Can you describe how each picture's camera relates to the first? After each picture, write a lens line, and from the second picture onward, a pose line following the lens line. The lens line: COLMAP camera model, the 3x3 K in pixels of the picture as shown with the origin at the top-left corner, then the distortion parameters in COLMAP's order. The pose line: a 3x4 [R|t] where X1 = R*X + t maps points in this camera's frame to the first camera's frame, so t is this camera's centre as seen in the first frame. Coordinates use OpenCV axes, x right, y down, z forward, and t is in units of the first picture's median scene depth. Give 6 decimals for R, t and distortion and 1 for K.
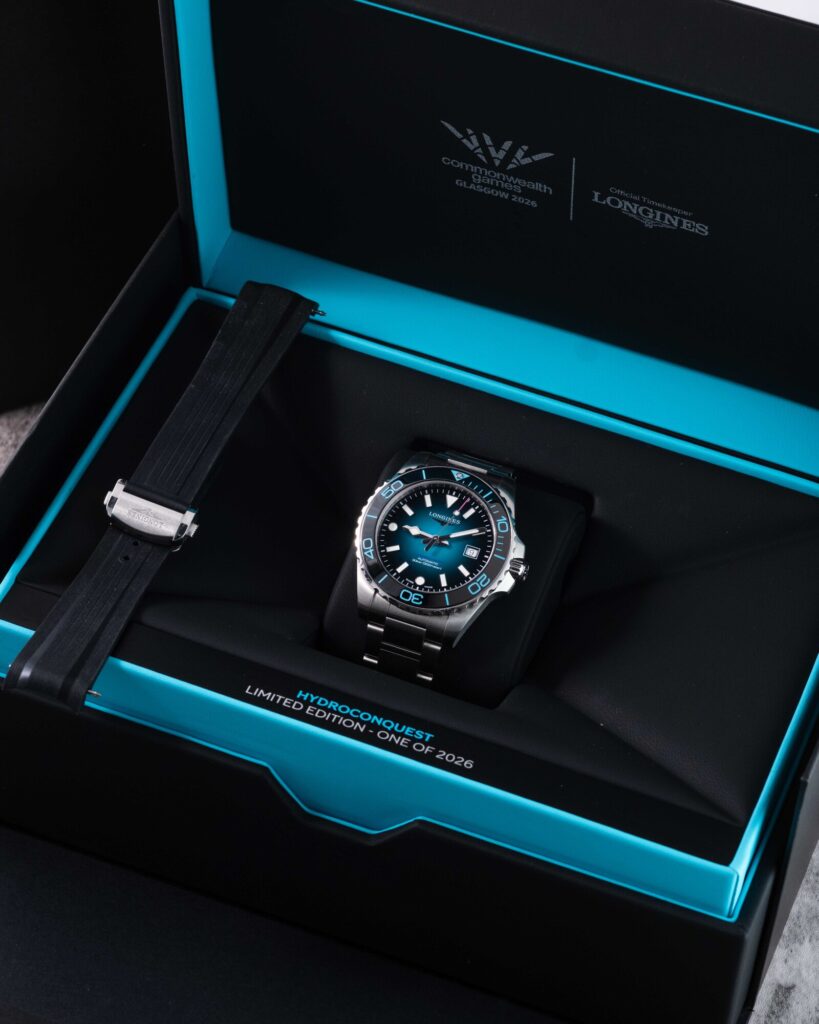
lens RADIAL K [[3303.6, 0, 409.5], [0, 3303.6, 512.0], [0, 0, 1]] dist [0.096591, 0.557058]
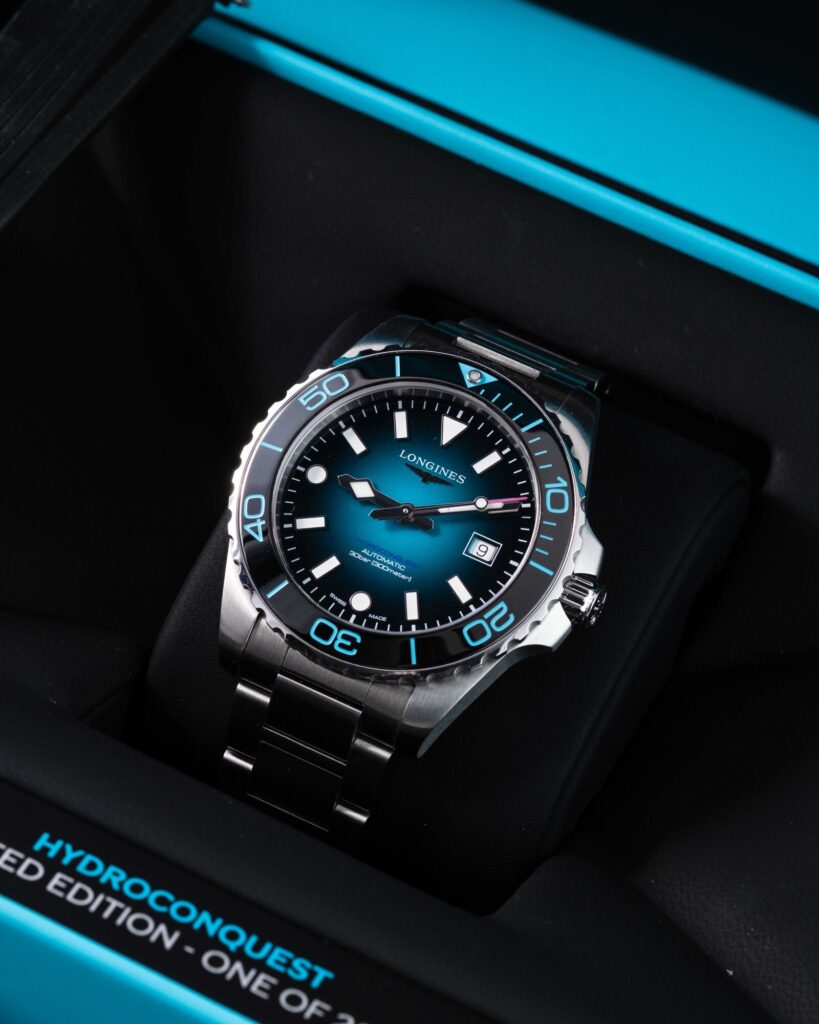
lens RADIAL K [[3303.6, 0, 409.5], [0, 3303.6, 512.0], [0, 0, 1]] dist [0.096591, 0.557058]
pose [[0.992509, 0.104511, -0.063279, 0.036804], [-0.101396, 0.993558, 0.050602, -0.014608], [0.068160, -0.043807, 0.996712, 0.551821]]
